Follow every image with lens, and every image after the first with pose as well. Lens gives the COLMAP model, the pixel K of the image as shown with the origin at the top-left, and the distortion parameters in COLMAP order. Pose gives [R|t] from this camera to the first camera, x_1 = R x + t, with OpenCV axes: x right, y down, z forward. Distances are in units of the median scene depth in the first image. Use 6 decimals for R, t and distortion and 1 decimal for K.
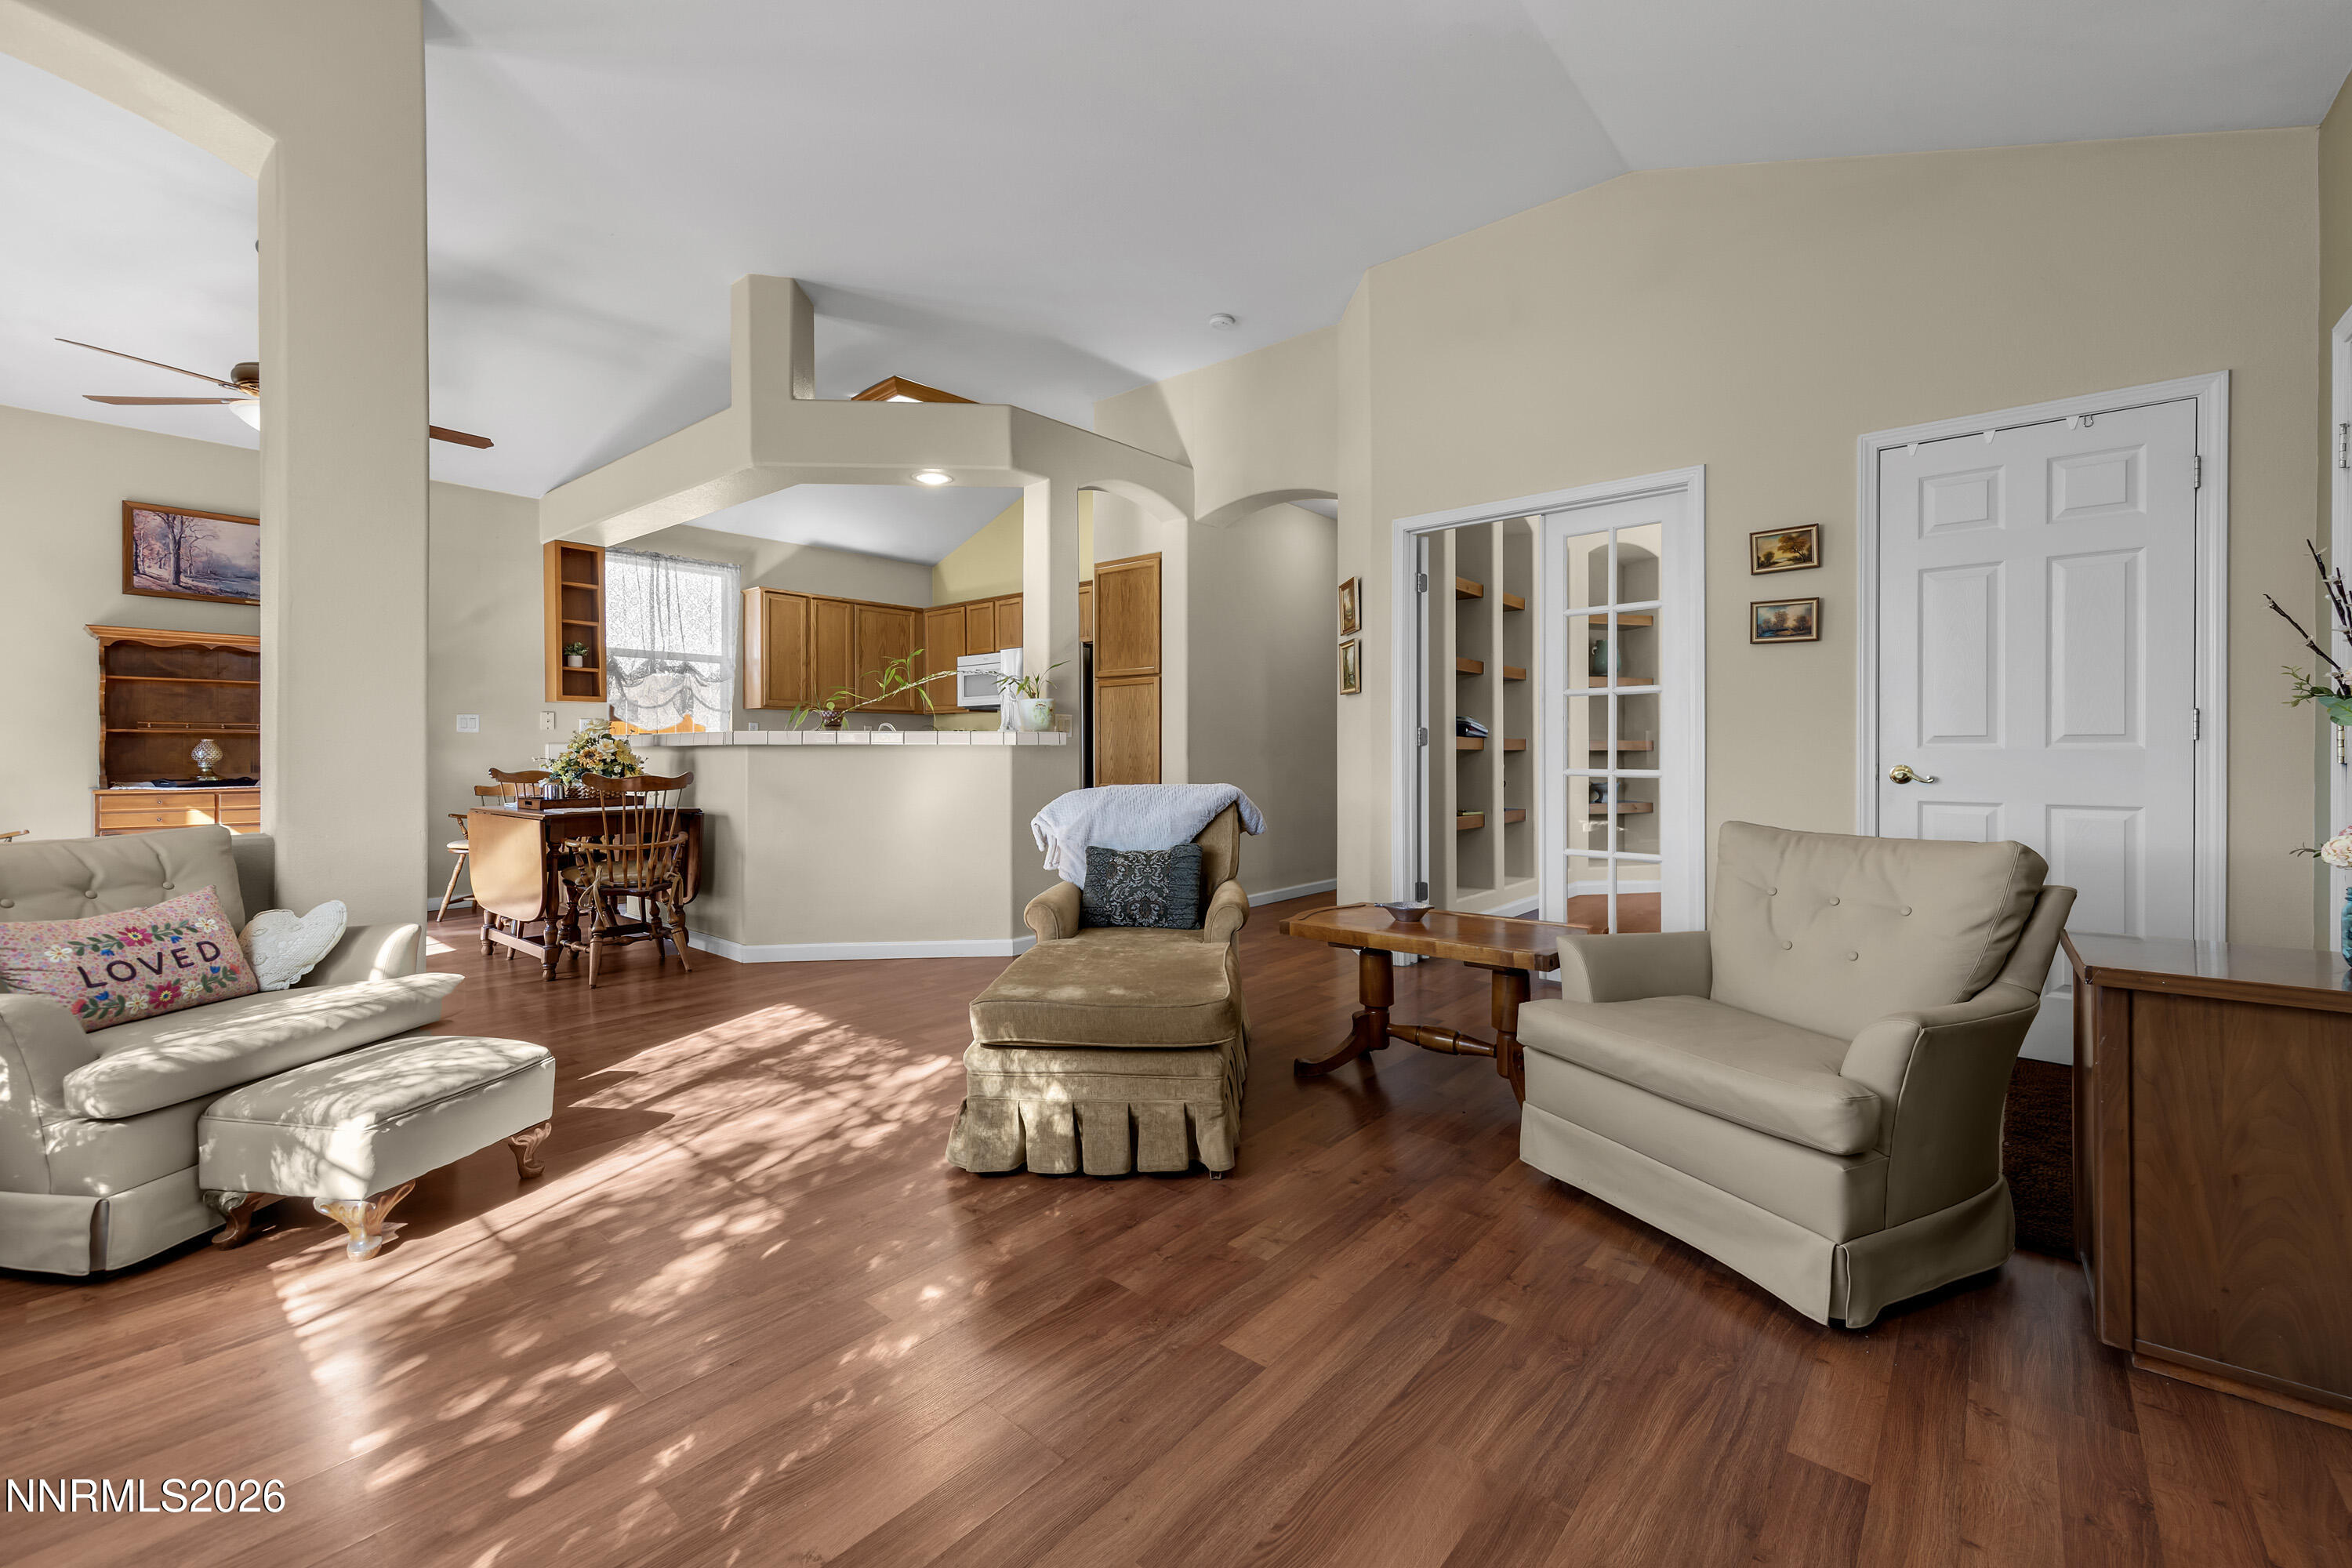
lens RADIAL K [[944.7, 0, 1192.5], [0, 944.7, 753.1], [0, 0, 1]] dist [0.001478, 0.000186]
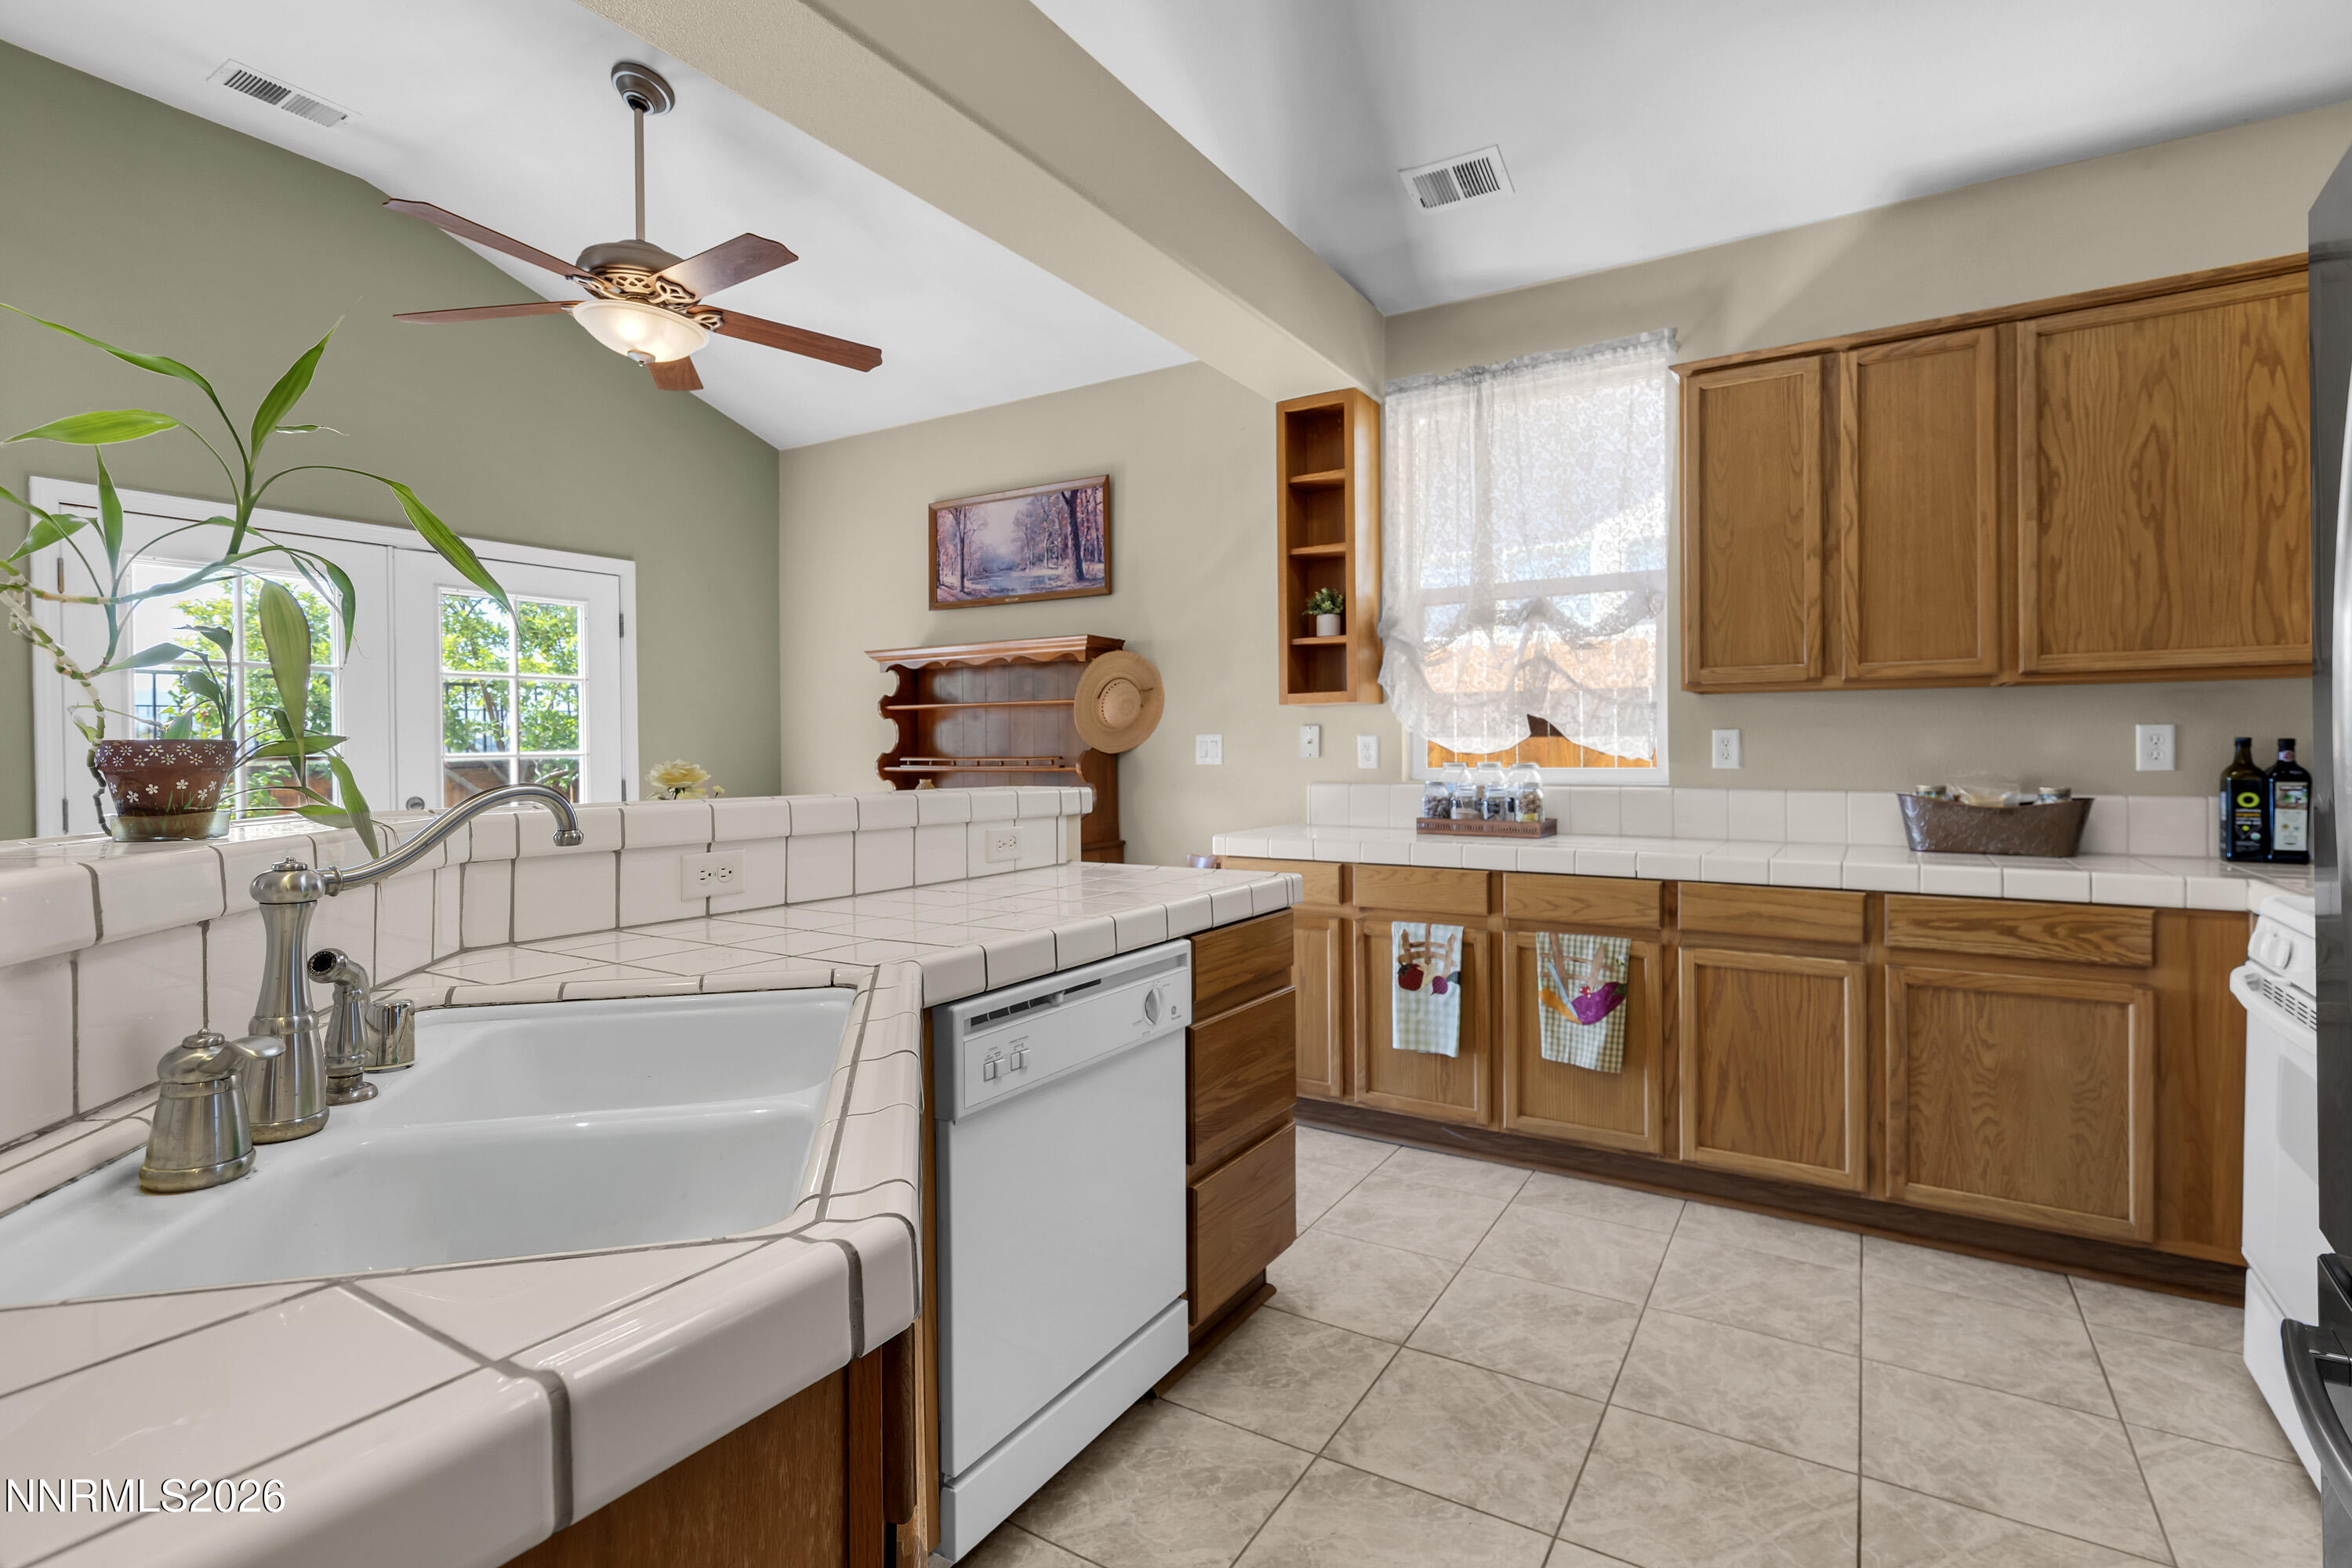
lens RADIAL K [[1105.4, 0, 1211.7], [0, 1105.4, 760.1], [0, 0, 1]] dist [0.002753, 0.000237]
pose [[0.149868, 0.007854, -0.988675, -0.082231], [0.003841, 0.999956, 0.008526, -0.038954], [0.988699, -0.005075, 0.149831, 1.121709]]
